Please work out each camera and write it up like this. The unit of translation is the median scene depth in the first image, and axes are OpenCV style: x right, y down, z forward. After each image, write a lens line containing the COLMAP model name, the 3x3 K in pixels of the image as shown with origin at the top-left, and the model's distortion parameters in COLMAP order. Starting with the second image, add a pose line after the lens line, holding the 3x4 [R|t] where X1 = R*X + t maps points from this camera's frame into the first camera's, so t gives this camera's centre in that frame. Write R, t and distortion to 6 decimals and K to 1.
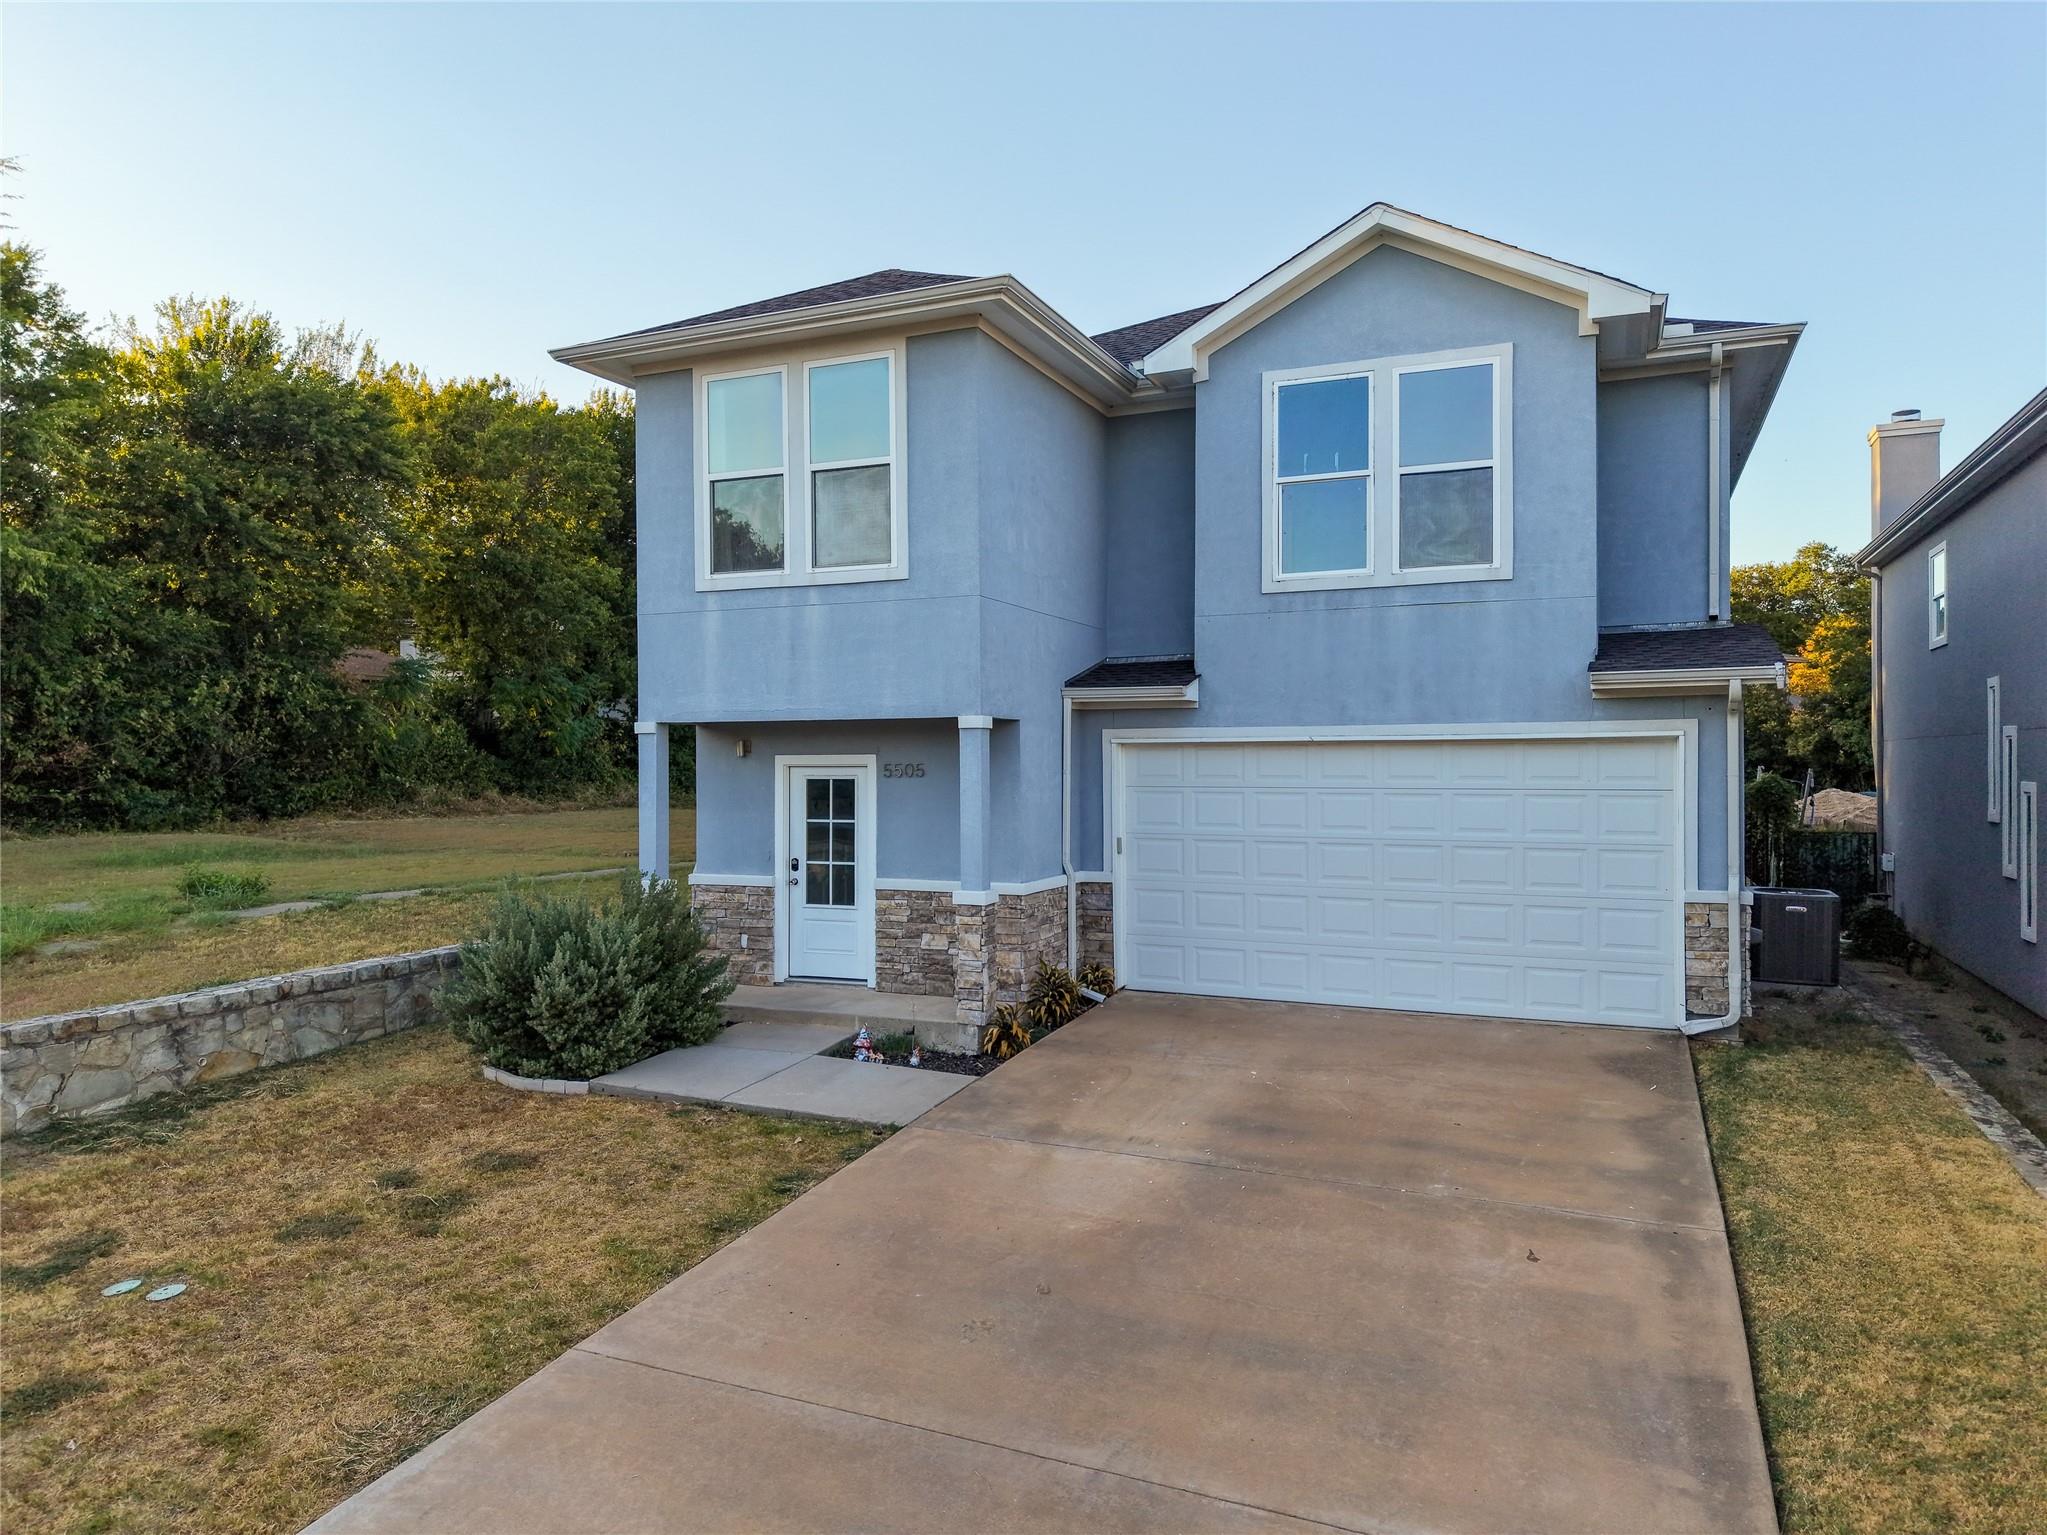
lens RADIAL K [[1373.6, 0, 1028.5], [0, 1373.6, 763.8], [0, 0, 1]] dist [0.034991, -0.033980]
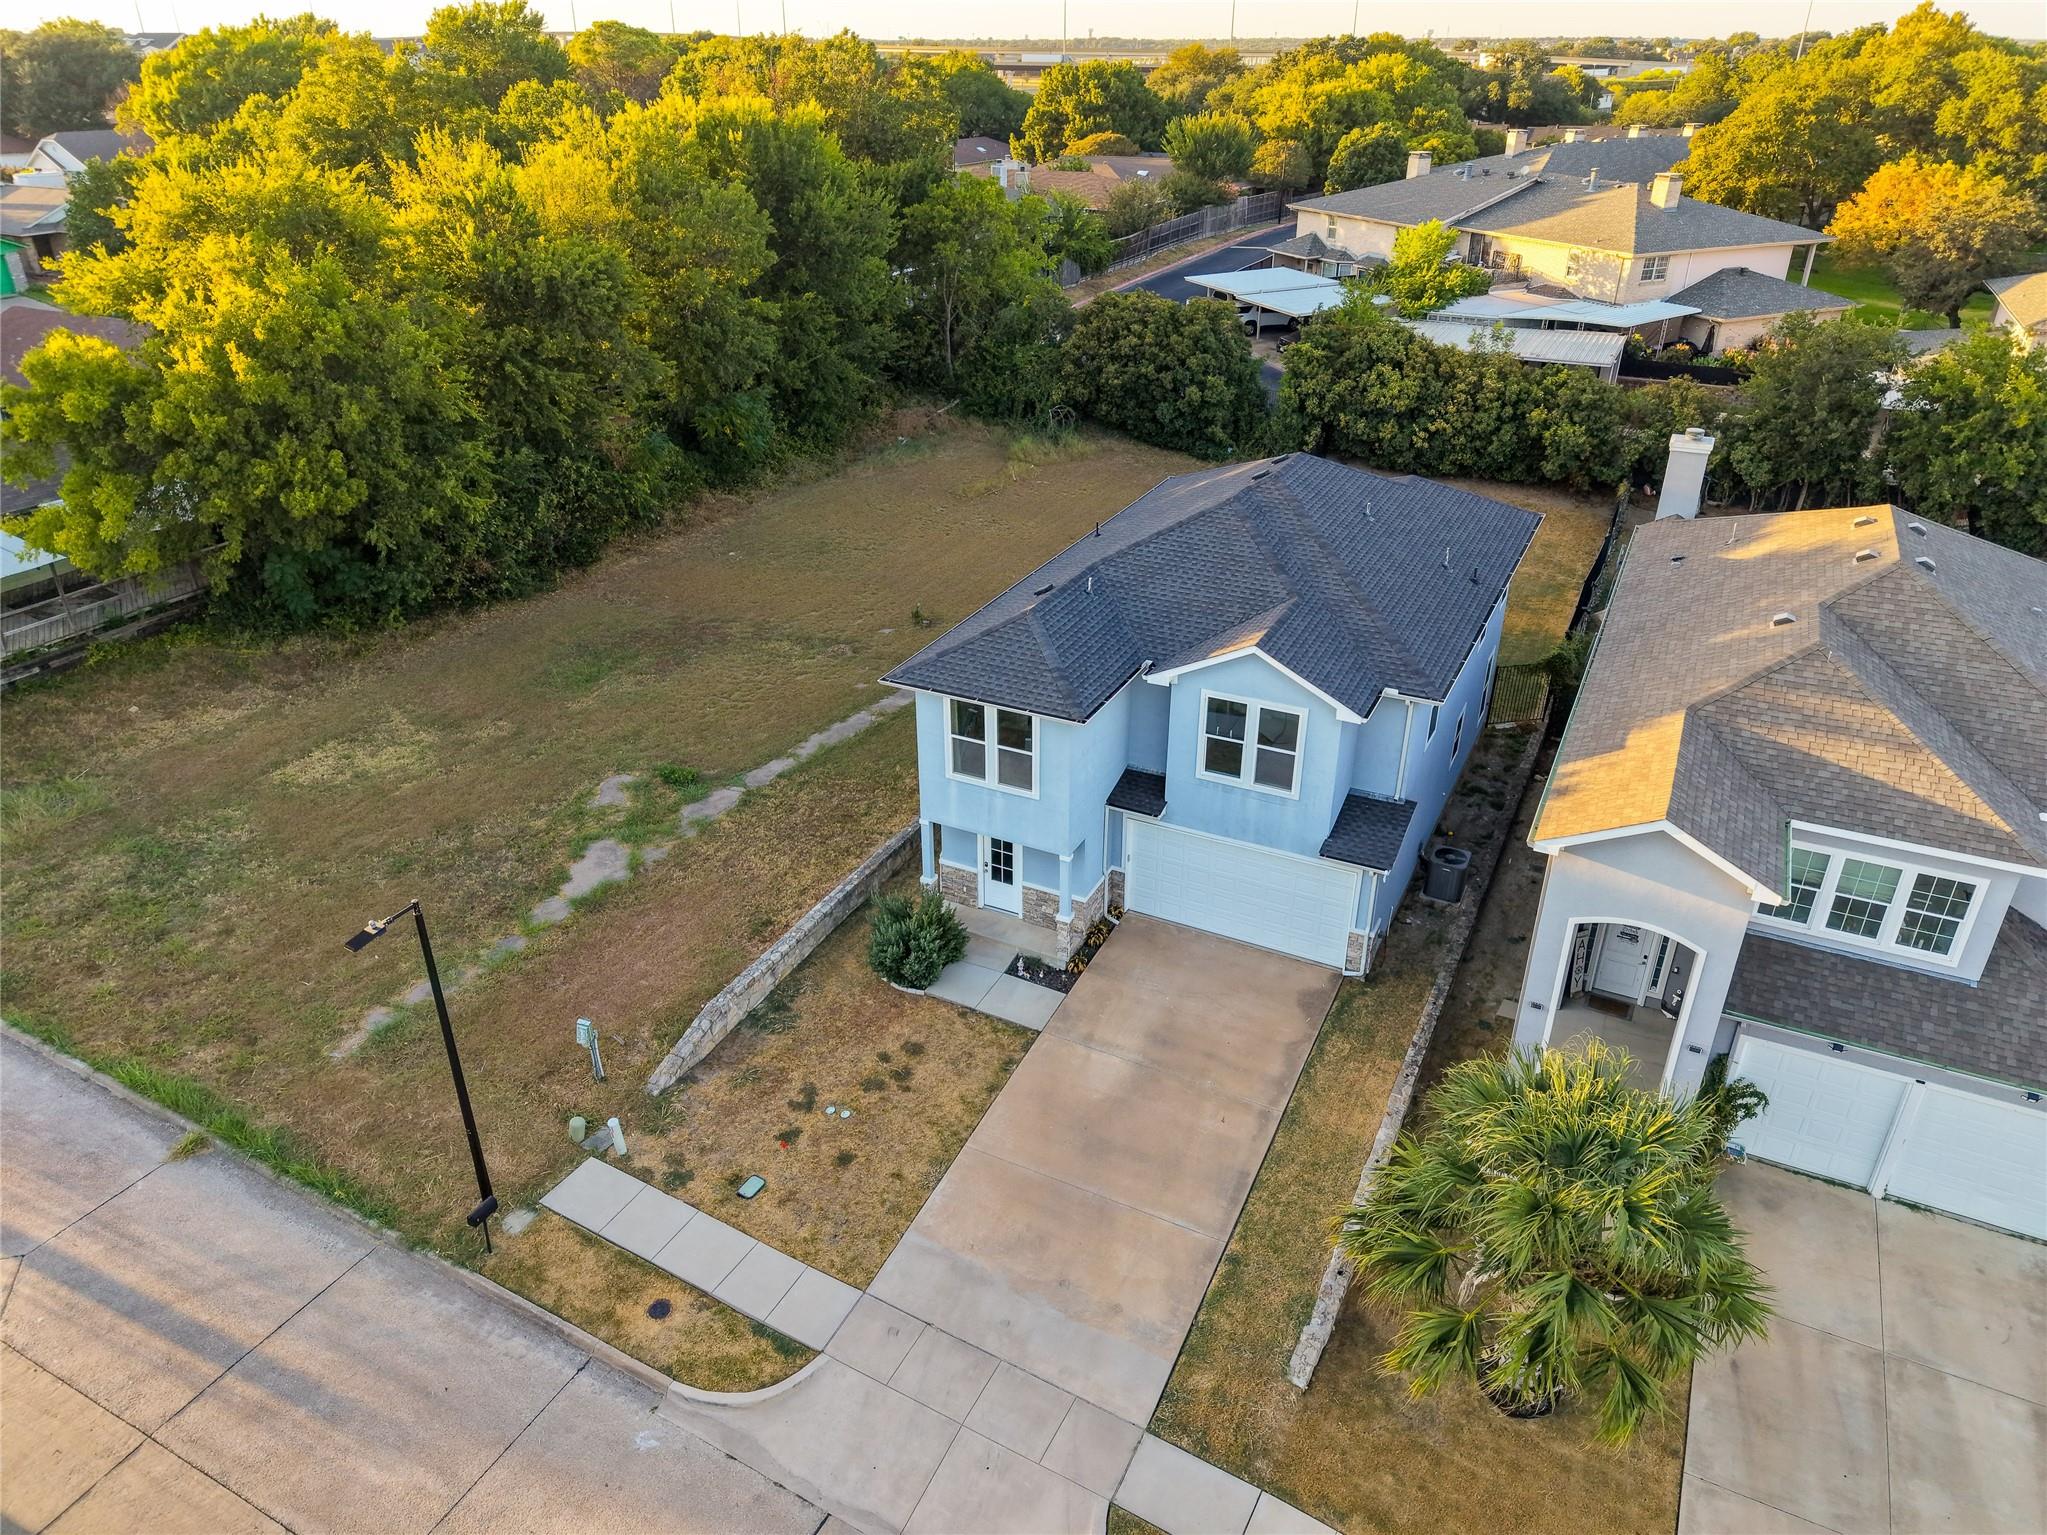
lens RADIAL K [[1373.6, 0, 1028.5], [0, 1373.6, 763.8], [0, 0, 1]] dist [0.034991, -0.033980]
pose [[0.998594, 0.031458, -0.042668, -0.007596], [-0.008391, 0.888544, 0.458715, -1.222682], [0.052342, -0.457712, 0.887559, -1.032305]]
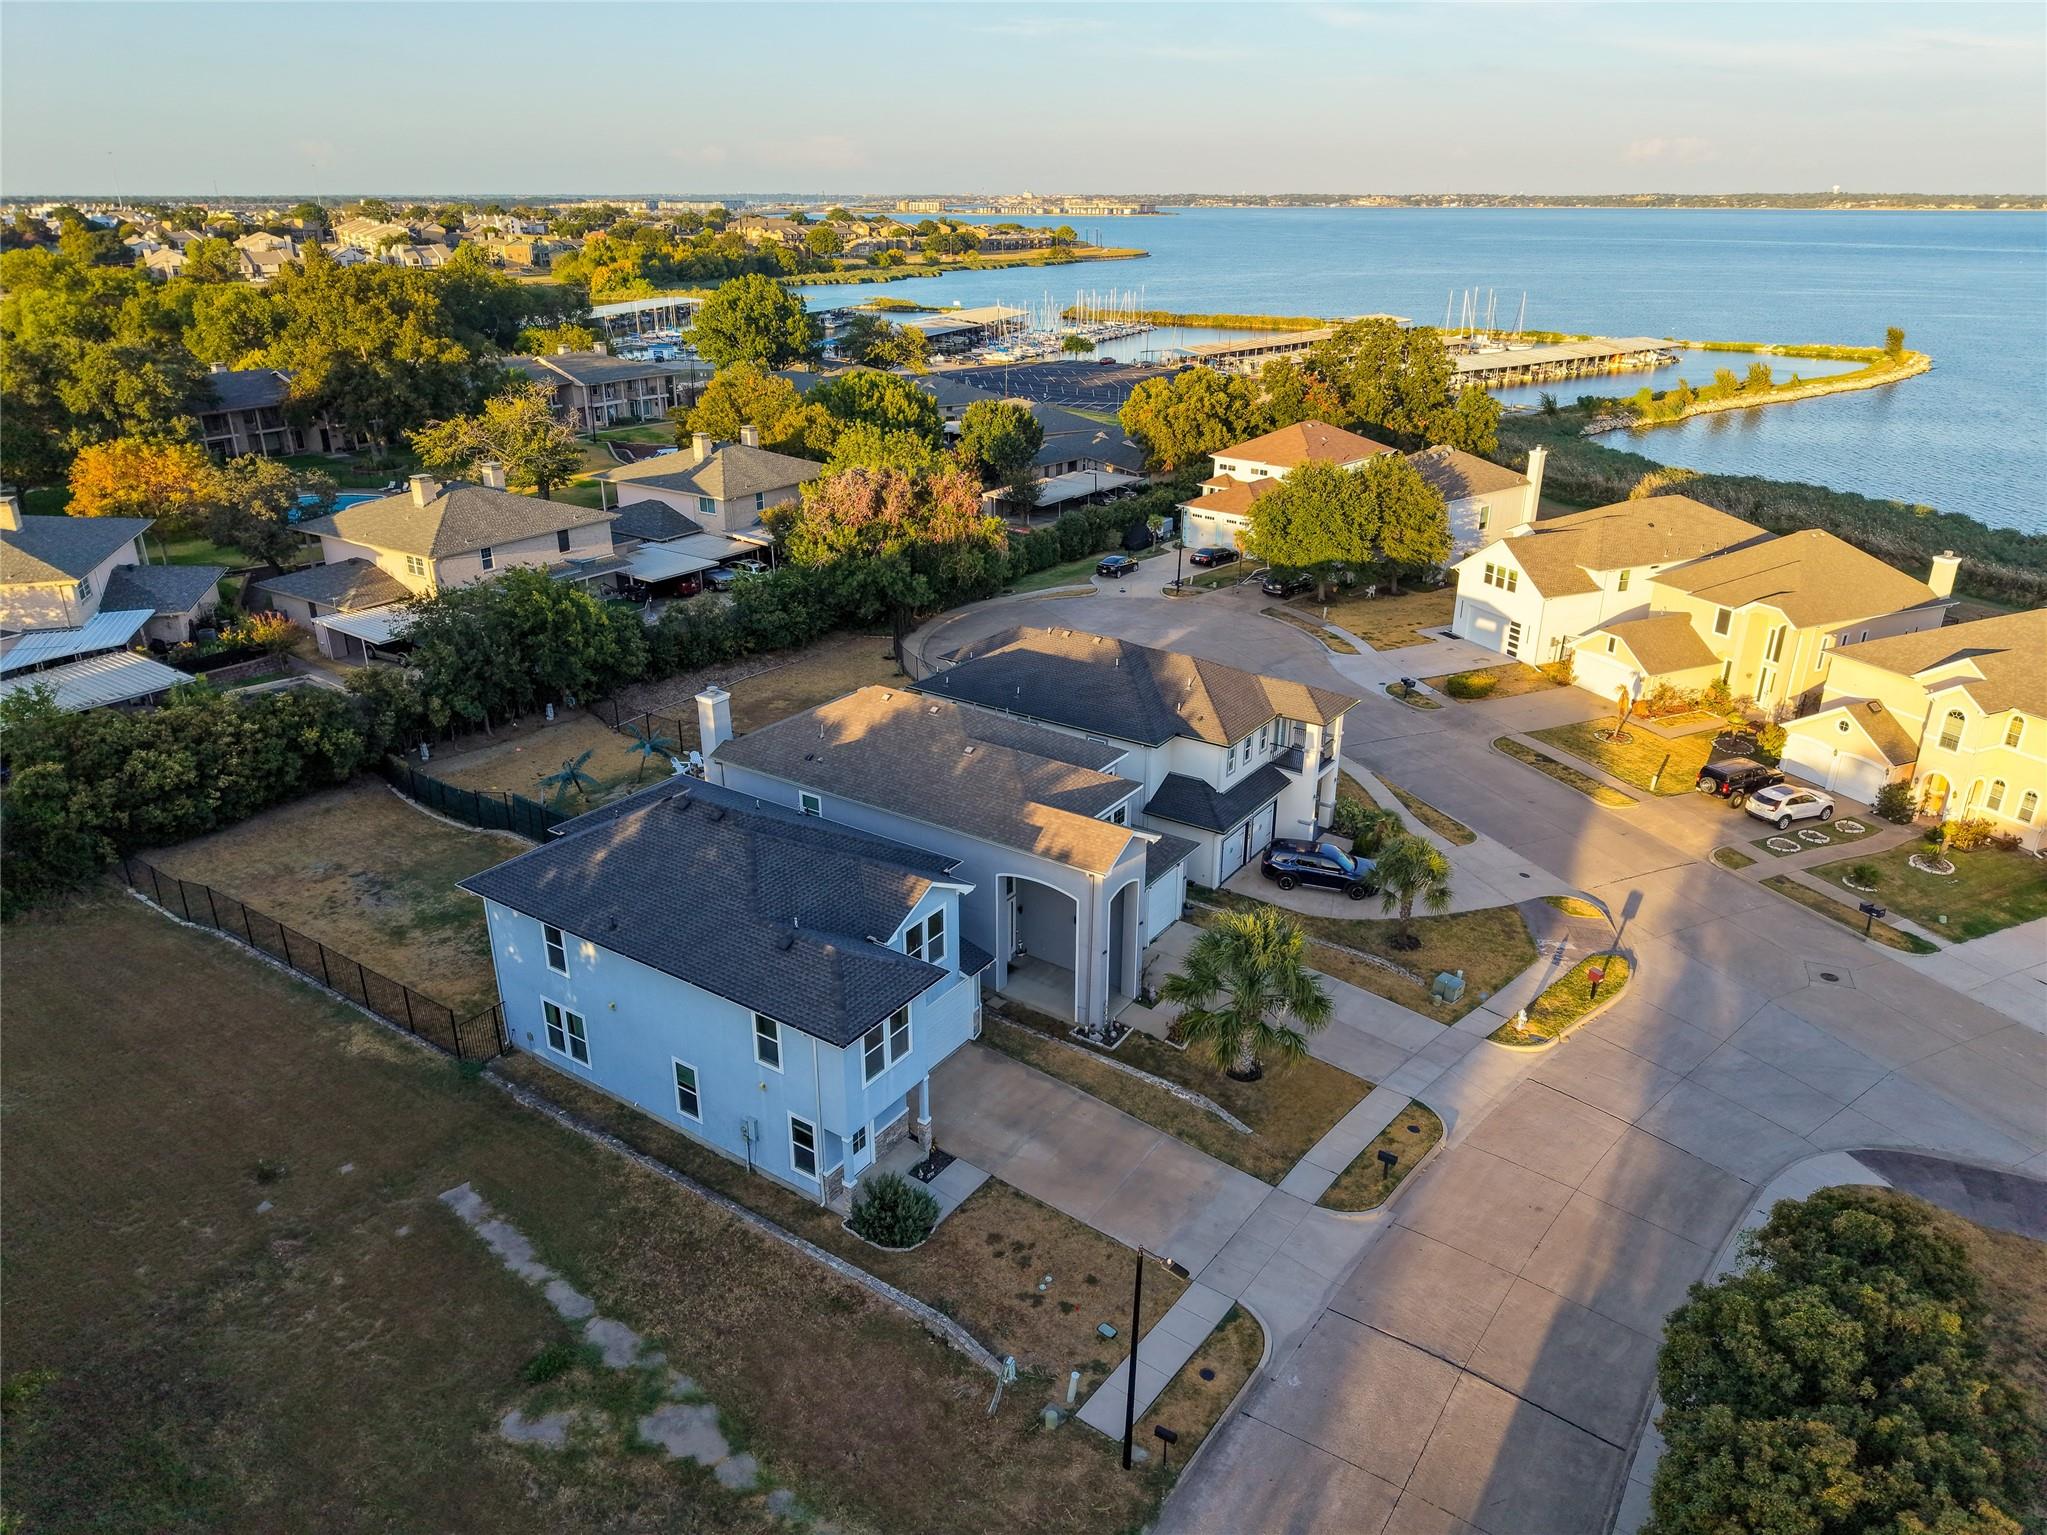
lens RADIAL K [[1373.6, 0, 1028.5], [0, 1373.6, 763.8], [0, 0, 1]] dist [0.034991, -0.033980]
pose [[0.184716, -0.363579, 0.913066, -2.738036], [0.006568, 0.929490, 0.368790, -1.946020], [-0.982770, -0.062124, 0.174080, 0.174942]]
